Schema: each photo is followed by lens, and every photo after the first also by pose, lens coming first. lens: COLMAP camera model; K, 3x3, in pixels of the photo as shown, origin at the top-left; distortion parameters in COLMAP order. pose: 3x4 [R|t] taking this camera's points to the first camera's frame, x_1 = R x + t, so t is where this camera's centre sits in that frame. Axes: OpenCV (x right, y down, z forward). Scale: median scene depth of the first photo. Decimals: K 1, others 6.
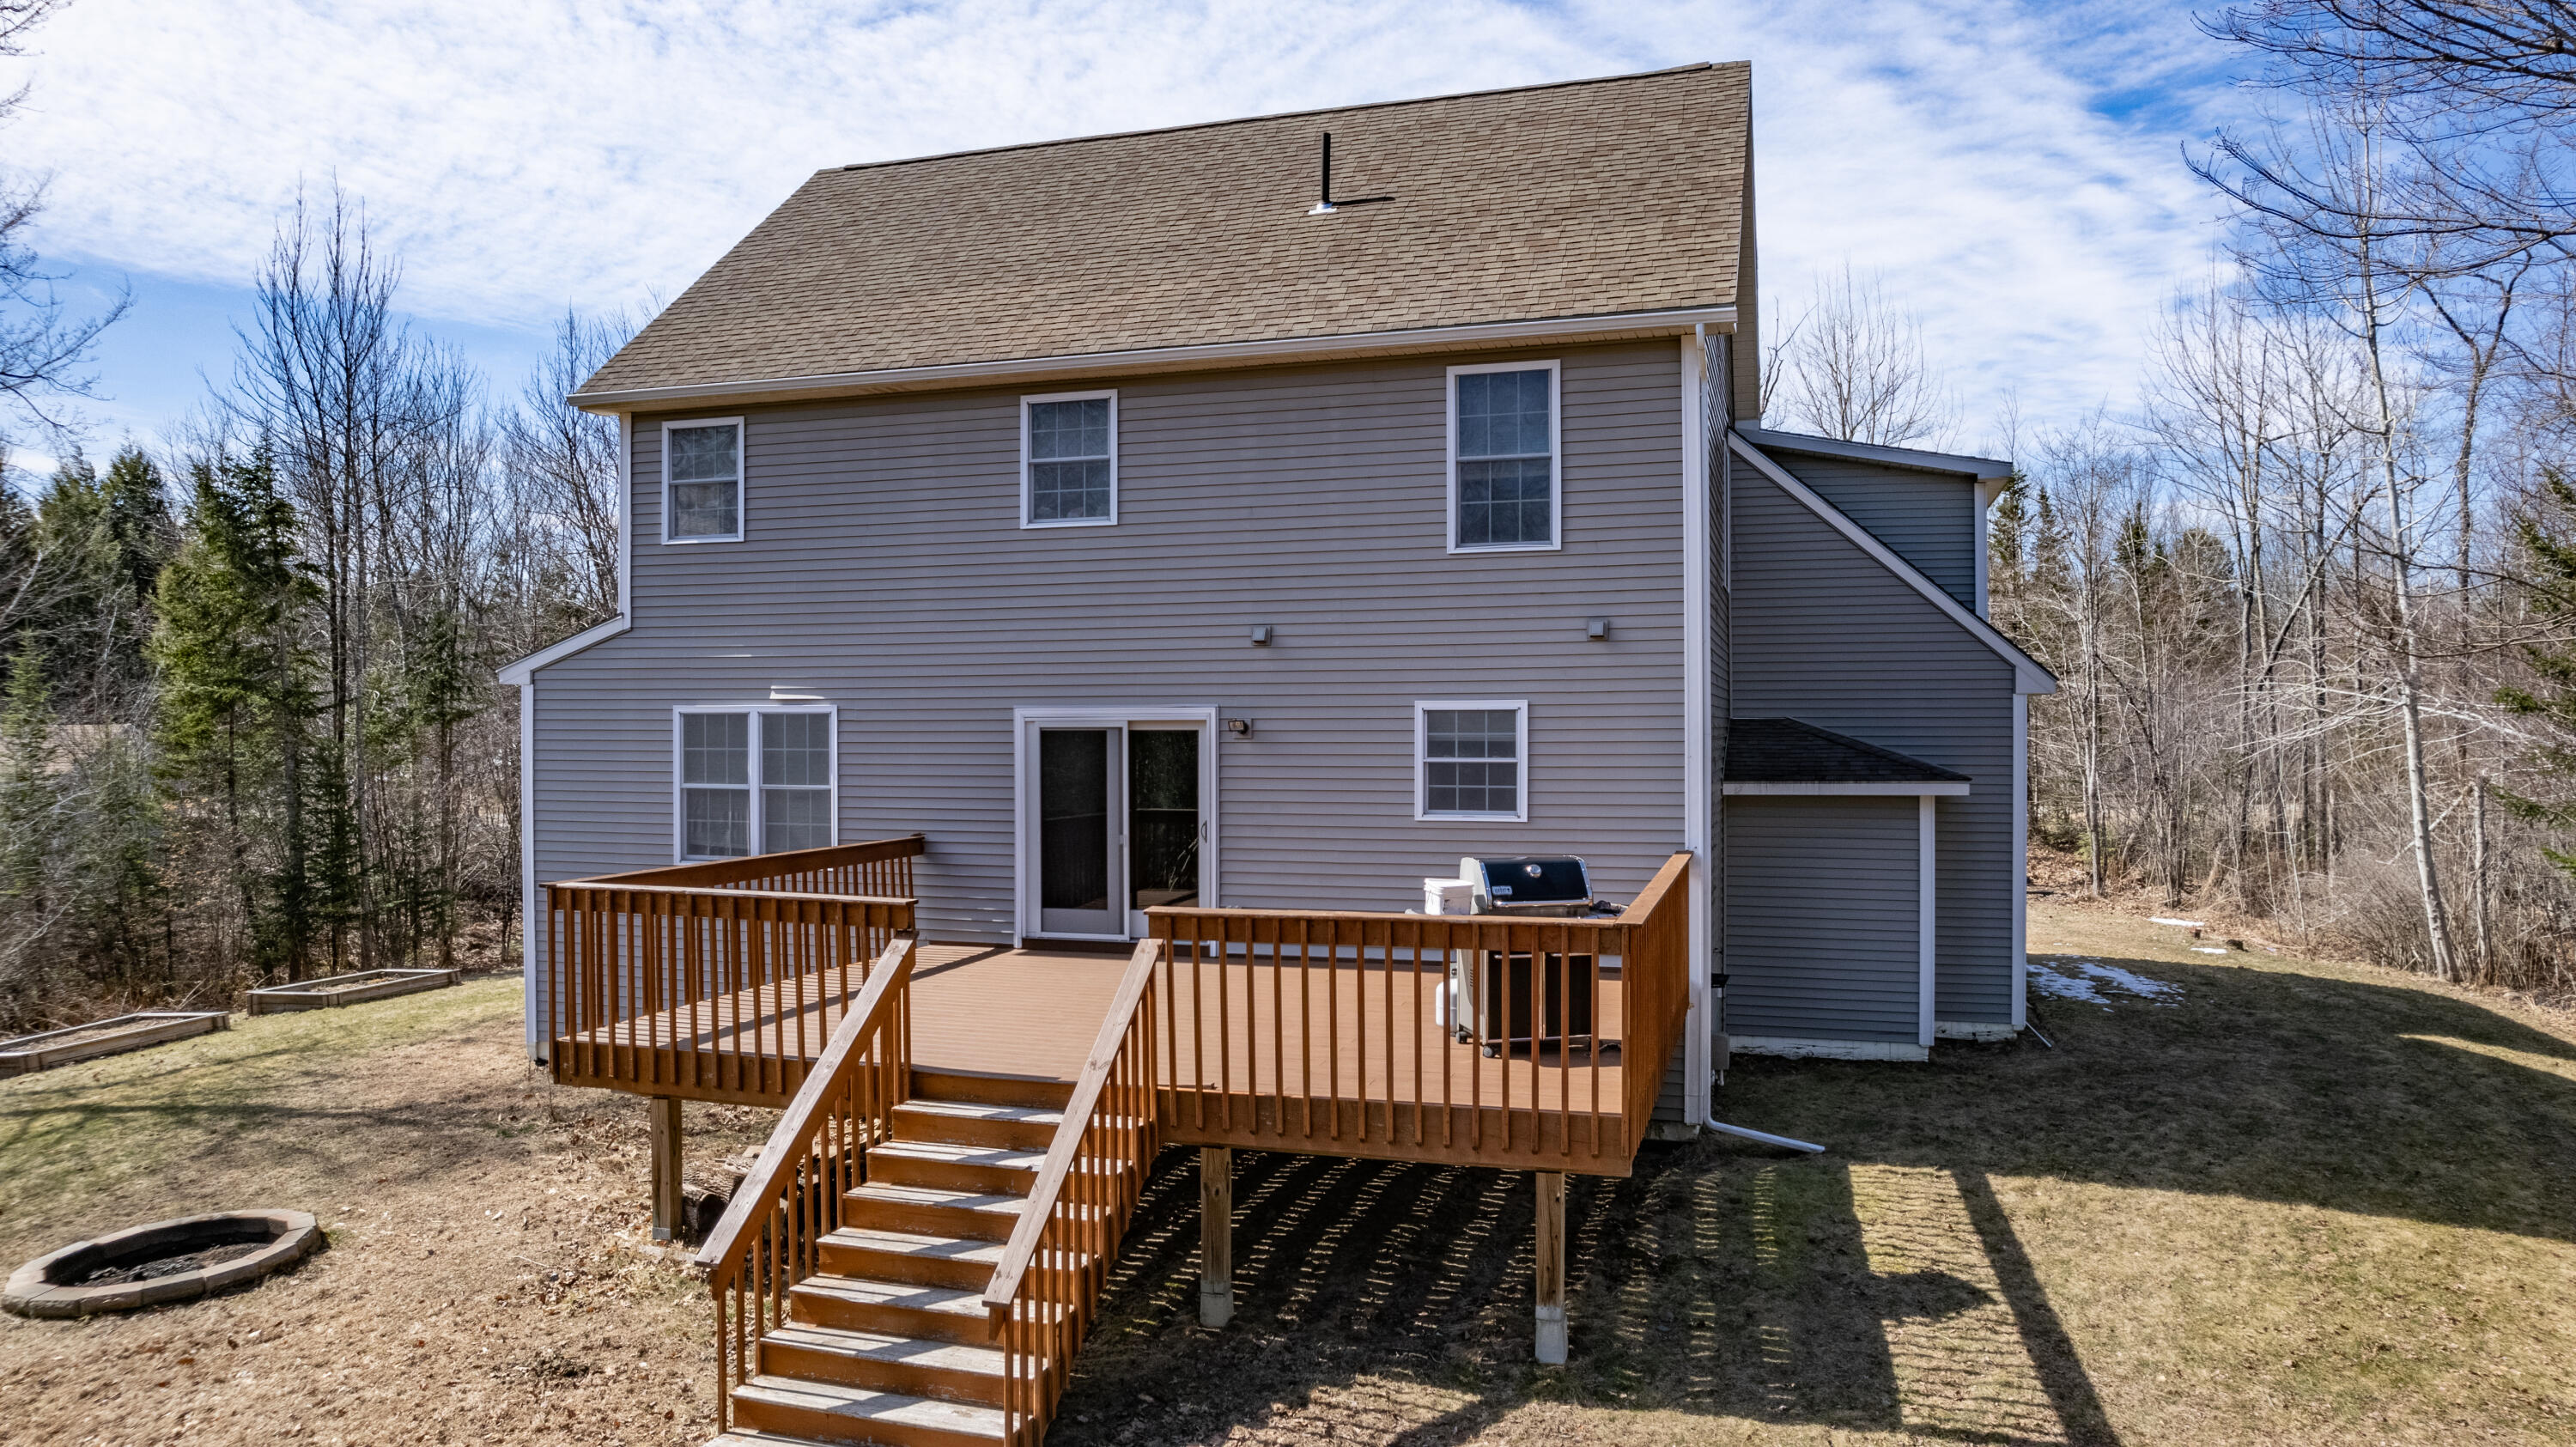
lens RADIAL K [[1643.5, 0, 1296.0], [0, 1643.5, 733.6], [0, 0, 1]] dist [-0.076272, 0.071307]
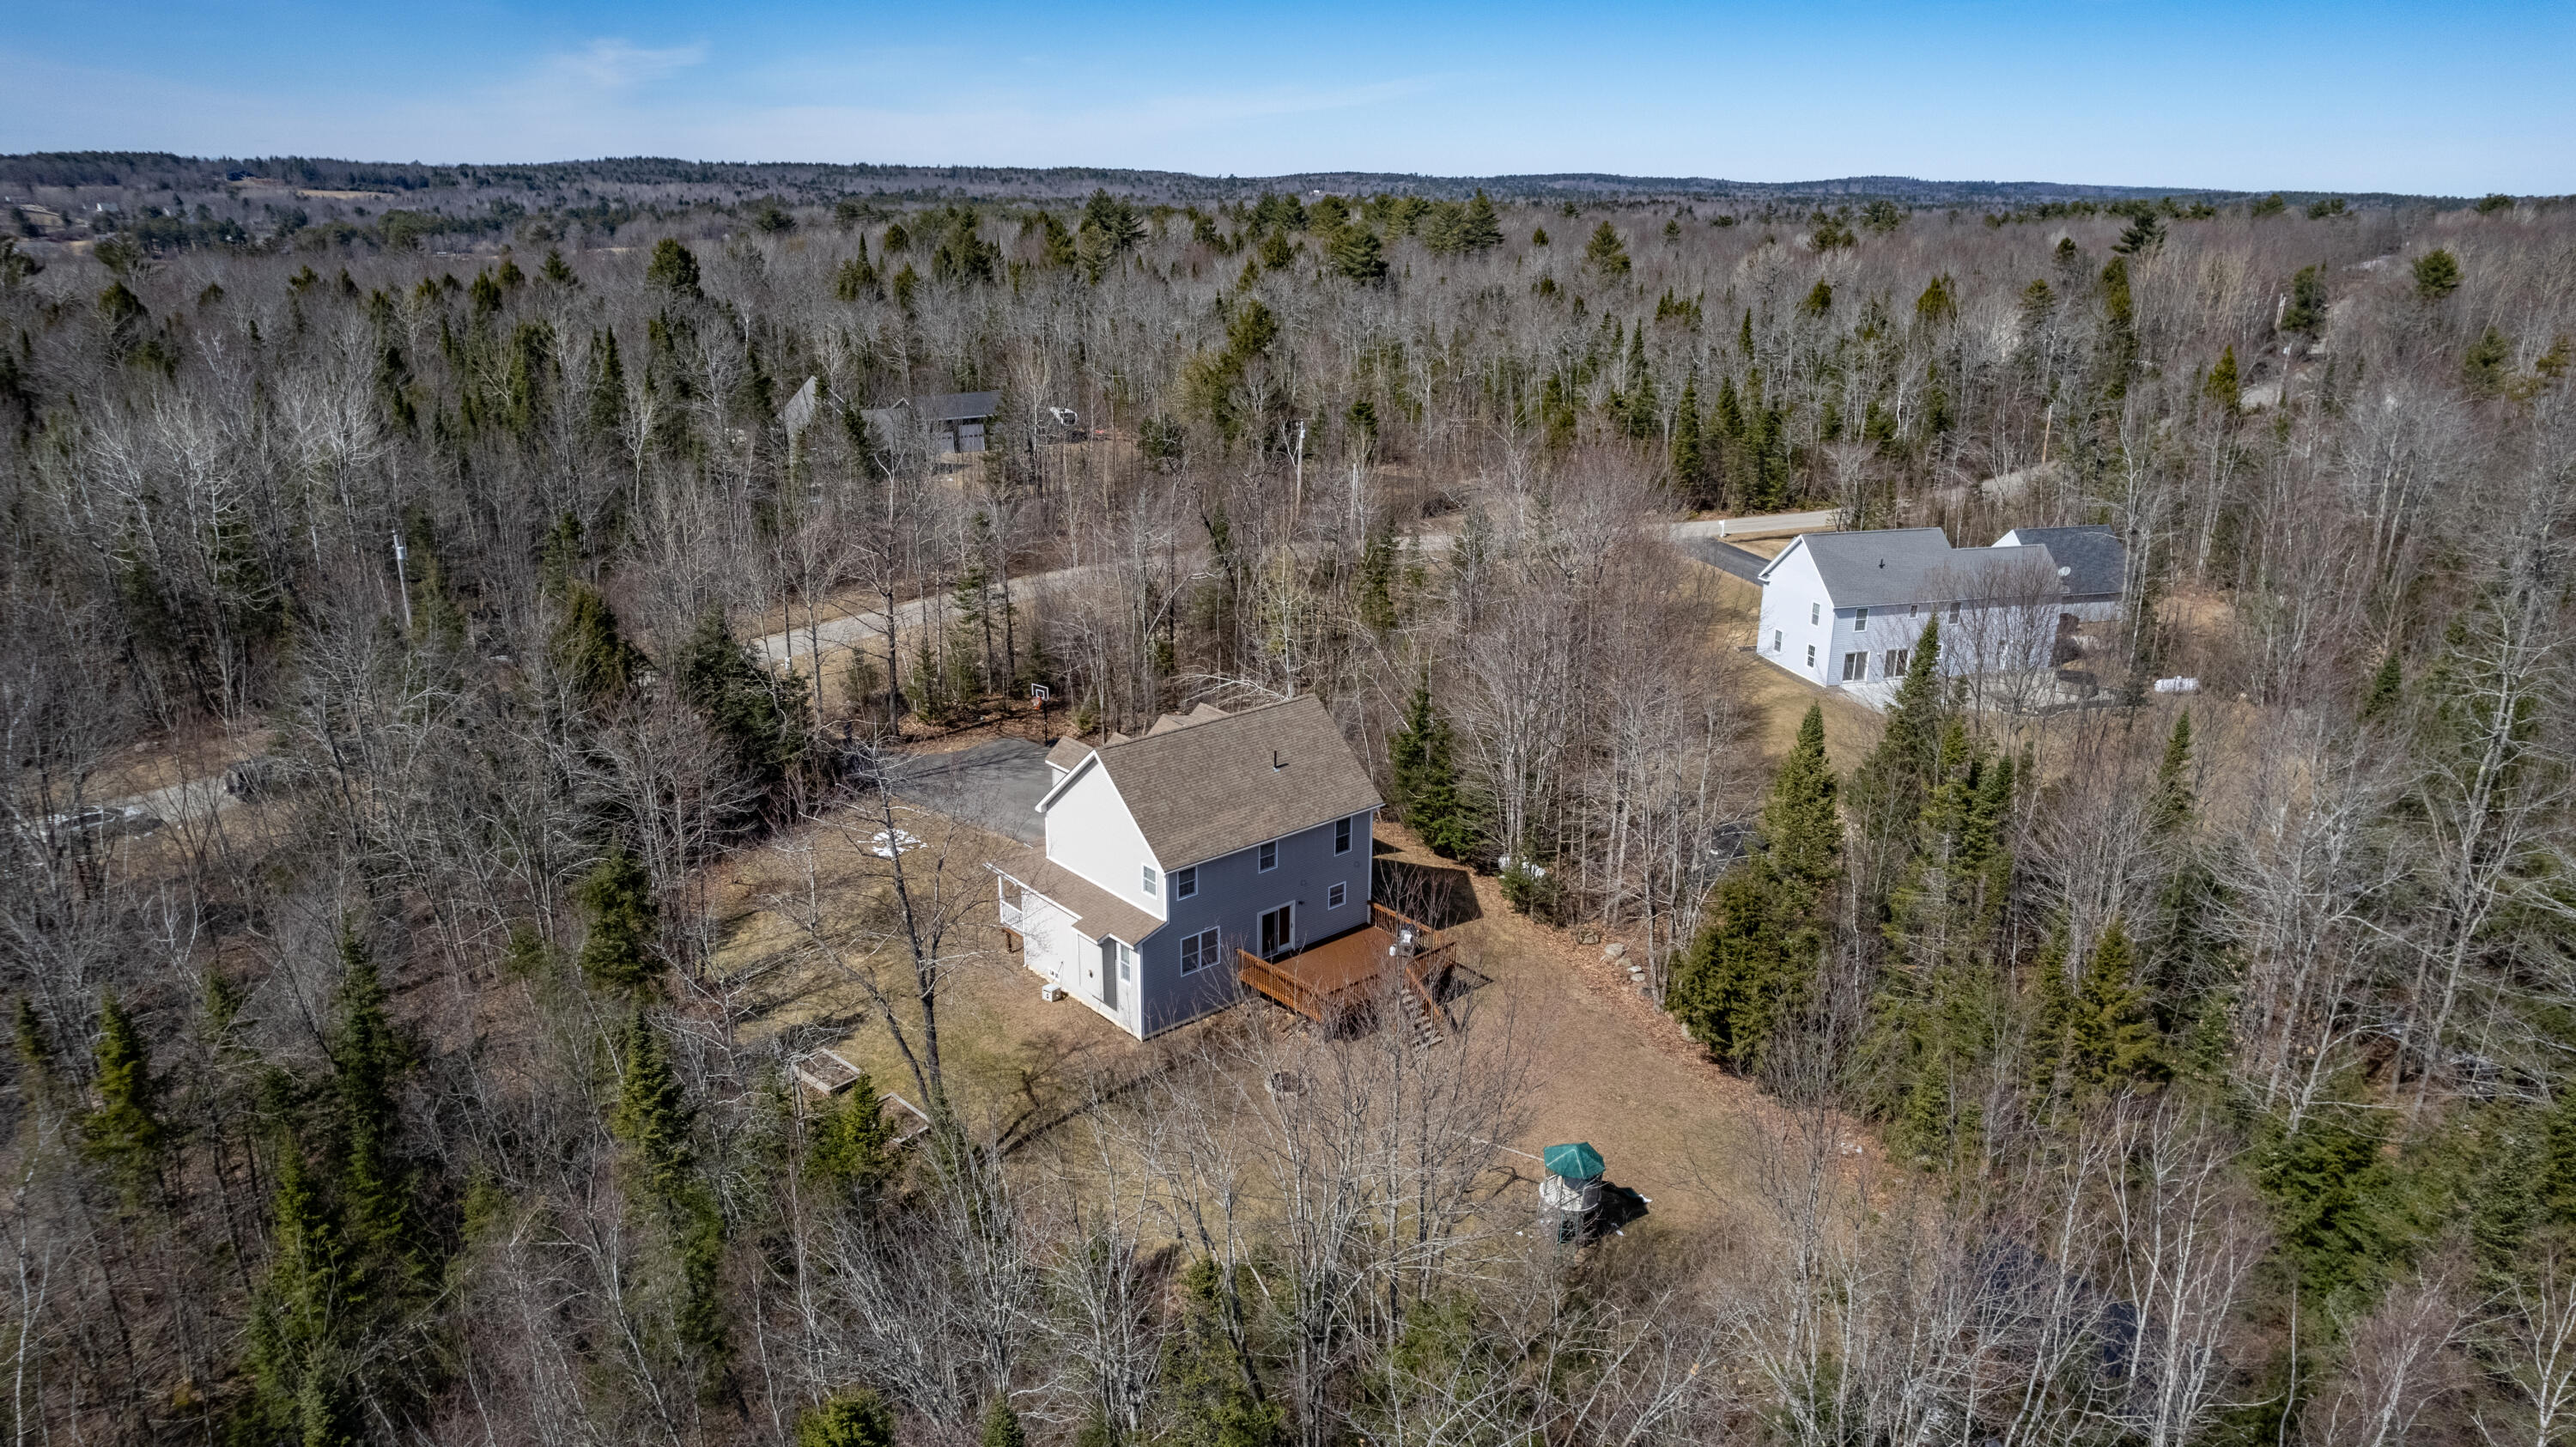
lens RADIAL K [[1657.2, 0, 1287.5], [0, 1657.2, 738.3], [0, 0, 1]] dist [-0.077501, 0.071842]
pose [[0.527231, -0.265514, 0.807174, -3.492779], [-0.009096, 0.948109, 0.317814, -1.820206], [-0.849673, -0.174903, 0.497458, -1.122481]]
